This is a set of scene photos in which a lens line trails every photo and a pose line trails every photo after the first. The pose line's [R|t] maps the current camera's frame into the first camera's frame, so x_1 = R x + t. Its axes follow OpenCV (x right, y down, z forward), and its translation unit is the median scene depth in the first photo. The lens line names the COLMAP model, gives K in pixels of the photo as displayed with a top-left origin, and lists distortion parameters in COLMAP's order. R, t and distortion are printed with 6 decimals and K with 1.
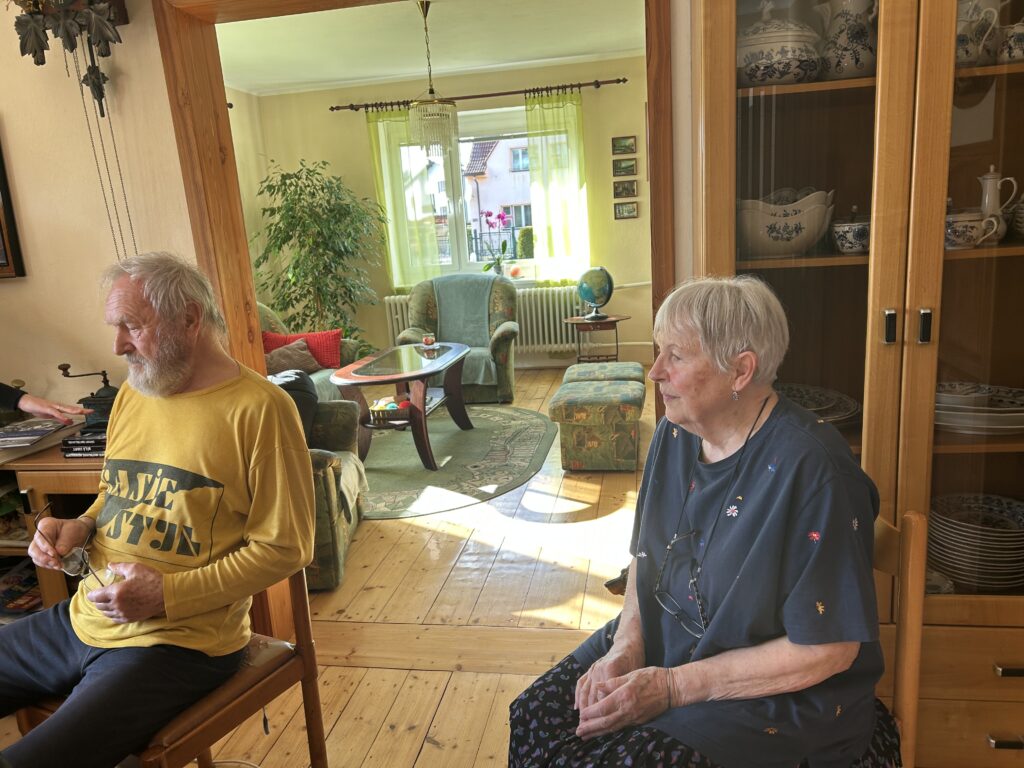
lens RADIAL K [[777.9, 0, 504.2], [0, 777.9, 381.9], [0, 0, 1]] dist [0.127681, -0.141187]
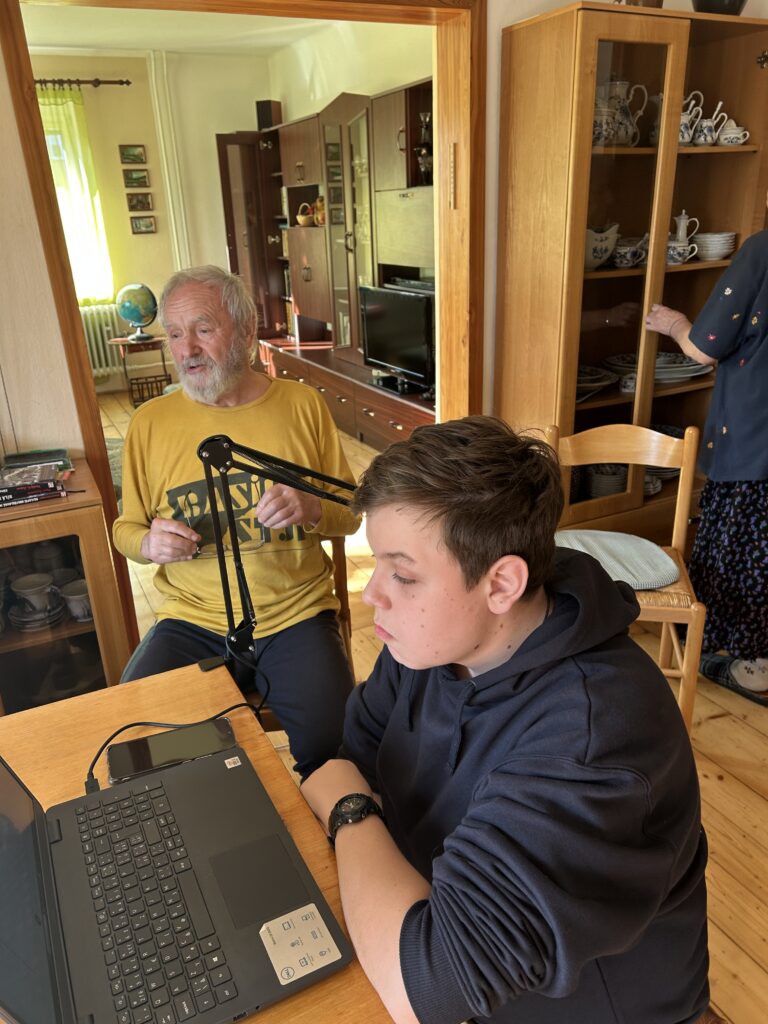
lens RADIAL K [[777.4, 0, 384.0], [0, 777.4, 512.0], [0, 0, 1]] dist [0.085414, -0.089271]
pose [[0.800027, -0.184491, 0.570894, -0.316156], [0.105809, 0.980019, 0.168428, -0.002551], [-0.590561, -0.074341, 0.803562, 0.011558]]
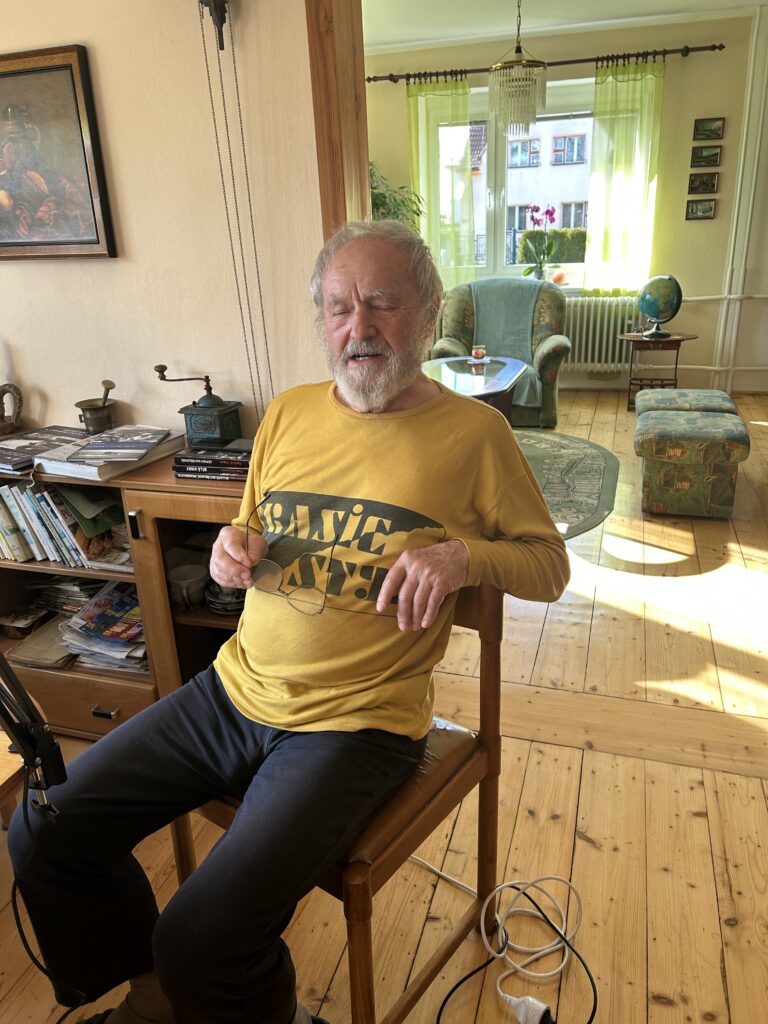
lens RADIAL K [[782.8, 0, 384.0], [0, 782.8, 512.0], [0, 0, 1]] dist [0.056262, -0.059722]
pose [[0.992765, 0.070963, -0.096863, -0.111869], [-0.055817, 0.986960, 0.150980, -0.003912], [0.106314, -0.144481, 0.983780, 0.085736]]
